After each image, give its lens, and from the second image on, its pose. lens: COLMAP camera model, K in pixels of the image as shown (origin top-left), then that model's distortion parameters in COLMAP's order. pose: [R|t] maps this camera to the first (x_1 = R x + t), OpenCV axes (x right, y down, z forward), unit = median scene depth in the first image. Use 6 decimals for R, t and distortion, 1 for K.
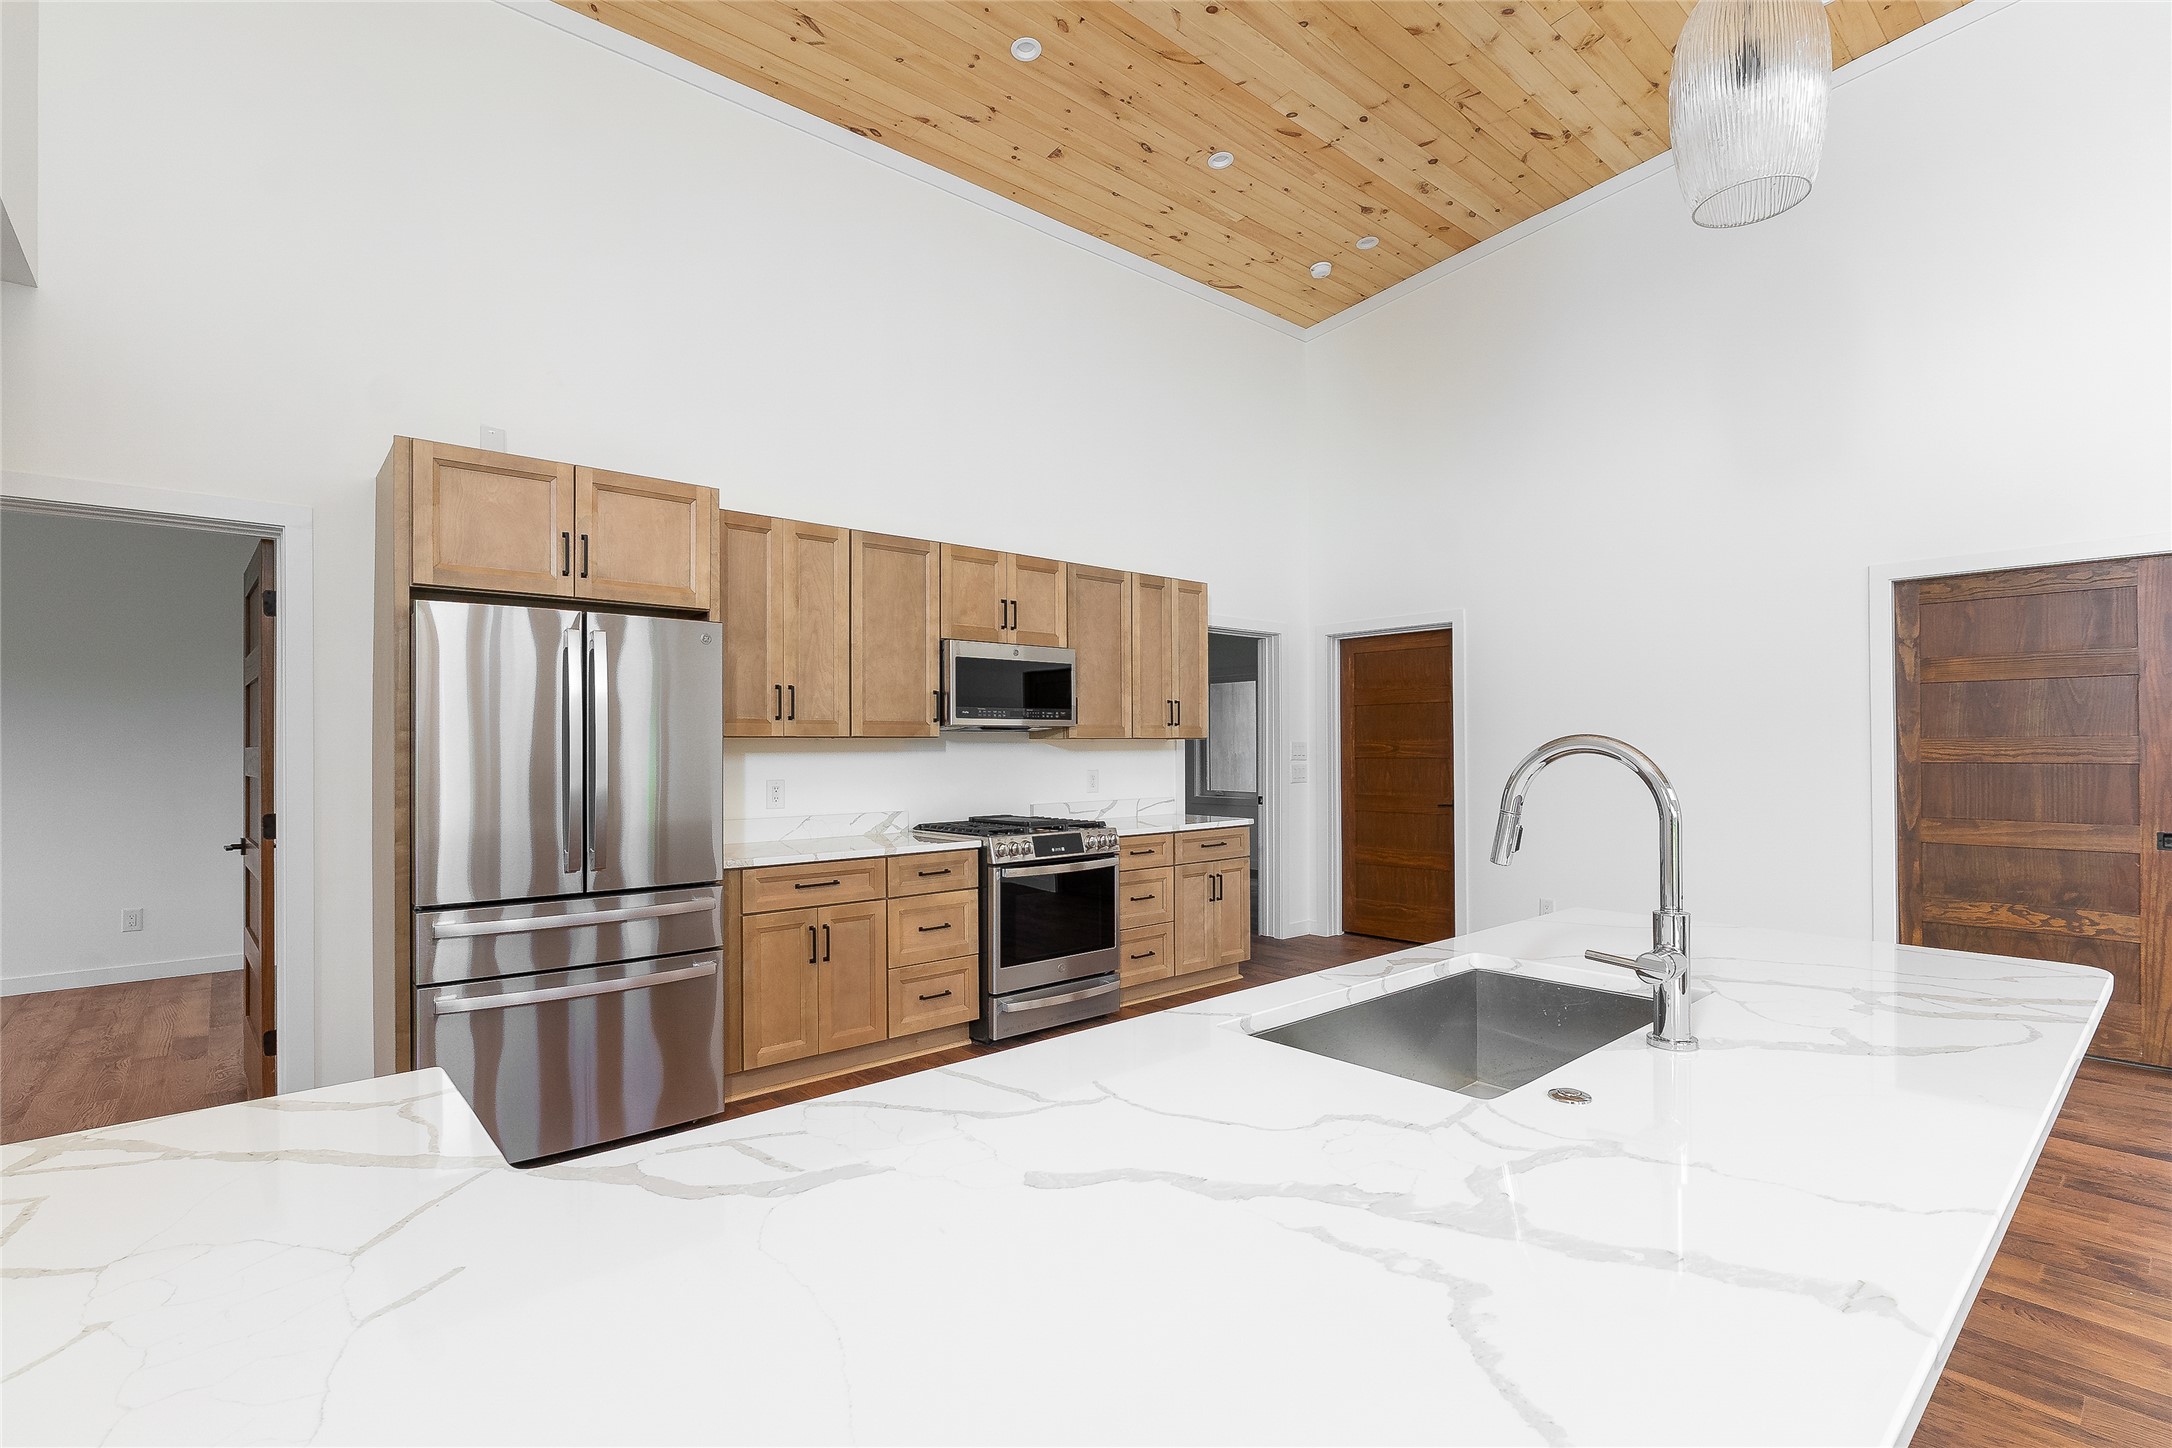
lens RADIAL K [[996.1, 0, 1089.1], [0, 996.1, 742.9], [0, 0, 1]] dist [-0.005597, -0.000409]
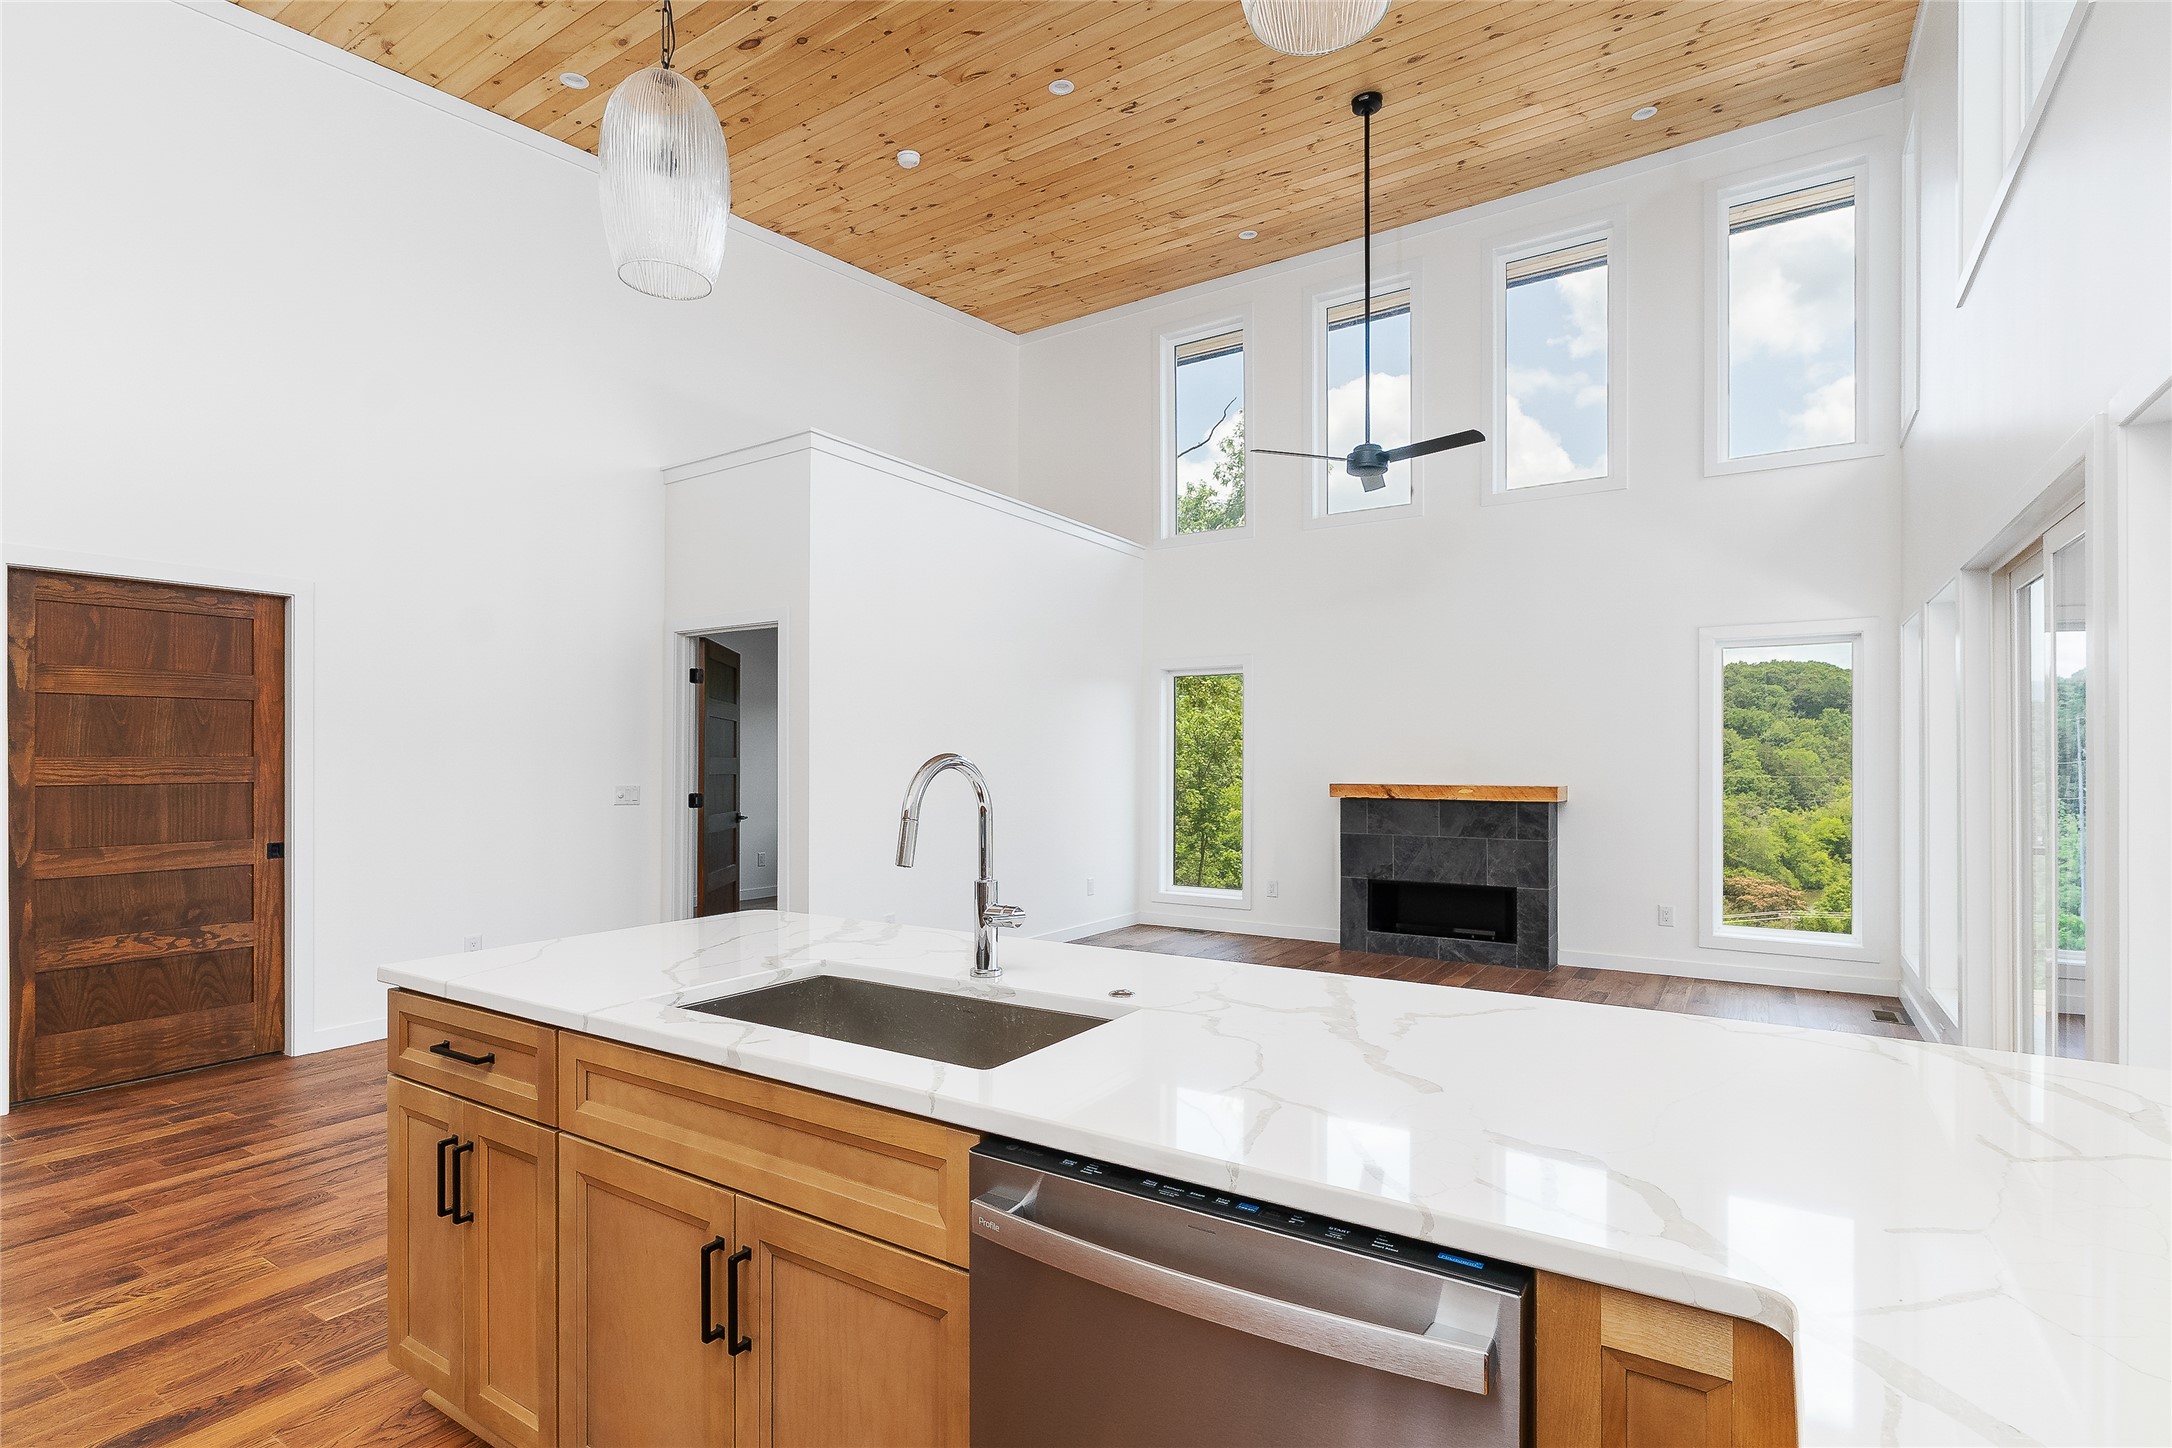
lens RADIAL K [[1035.8, 0, 1094.7], [0, 1035.8, 757.2], [0, 0, 1]] dist [-0.004937, -0.000105]
pose [[-0.282352, 0.007322, 0.959283, -0.259560], [-0.001224, 0.999967, -0.007993, 0.001273], [-0.959310, -0.003431, -0.282334, 0.376503]]
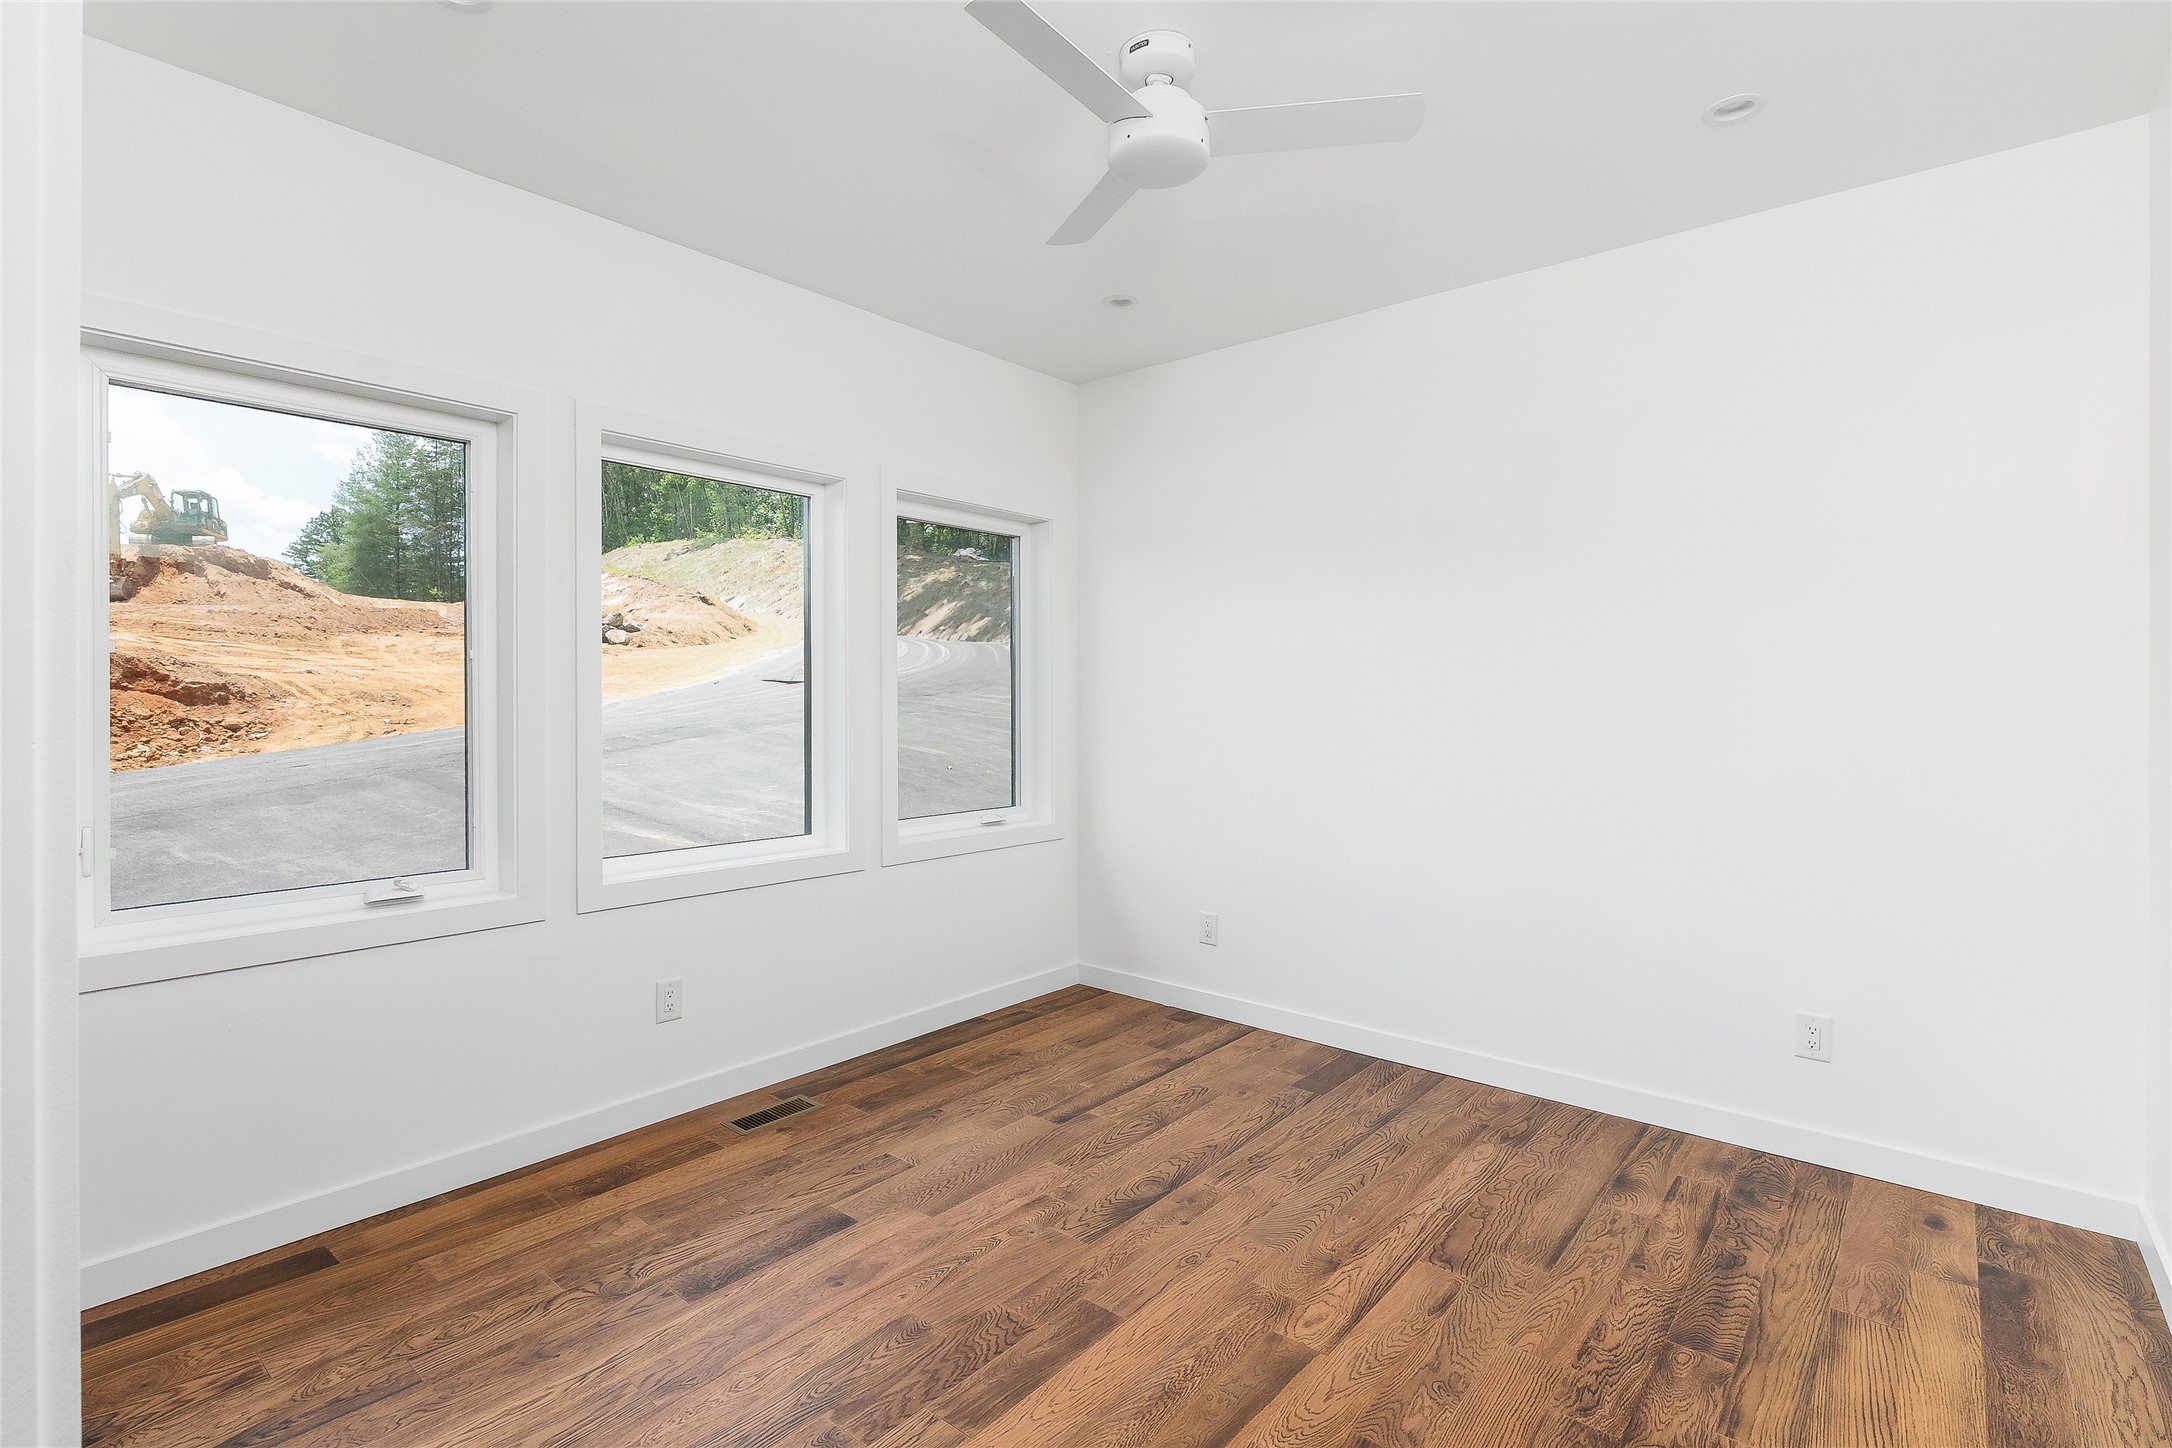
lens RADIAL K [[1023.1, 0, 1081.0], [0, 1023.1, 694.8], [0, 0, 1]] dist [-0.001812, -0.000268]
pose [[0.150026, 0.003896, -0.988674, -0.658052], [0.001270, 0.999991, 0.004133, 0.010127], [0.988681, -0.001876, 0.150019, 0.715151]]
